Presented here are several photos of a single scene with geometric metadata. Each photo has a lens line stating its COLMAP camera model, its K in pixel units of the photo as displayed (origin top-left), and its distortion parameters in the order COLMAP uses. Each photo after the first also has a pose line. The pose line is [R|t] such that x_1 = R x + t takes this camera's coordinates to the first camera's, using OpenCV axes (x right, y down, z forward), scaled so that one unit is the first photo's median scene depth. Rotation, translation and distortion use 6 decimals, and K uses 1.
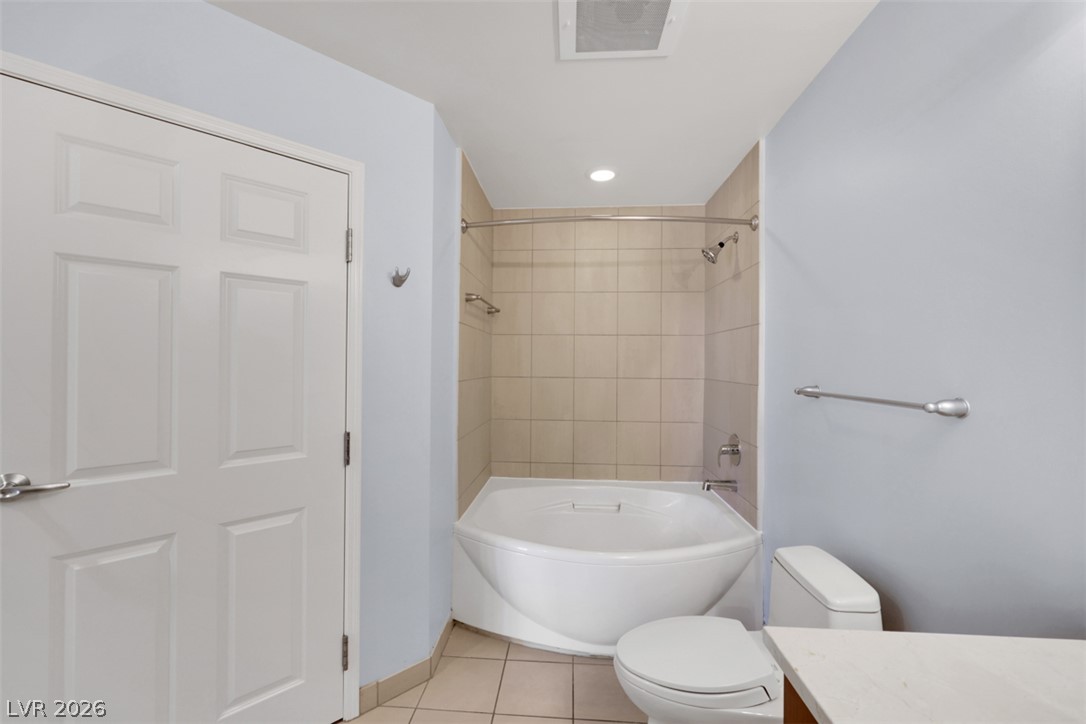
lens RADIAL K [[436.6, 0, 543.4], [0, 436.6, 362.2], [0, 0, 1]] dist [-0.000830, -0.000359]
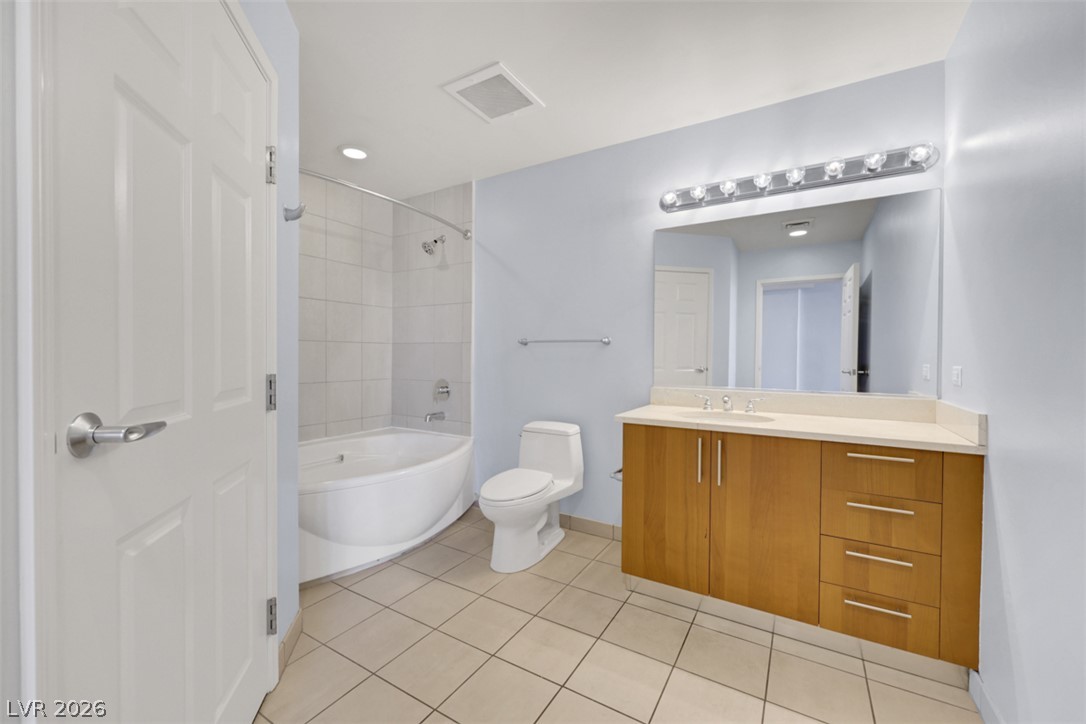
lens RADIAL K [[436.6, 0, 545.1], [0, 436.6, 362.6], [0, 0, 1]] dist [-0.000830, -0.000359]
pose [[0.460401, -0.020654, 0.887471, -0.727641], [-0.004501, 0.999662, 0.025601, 0.081298], [-0.887700, -0.015781, 0.460153, 0.063021]]
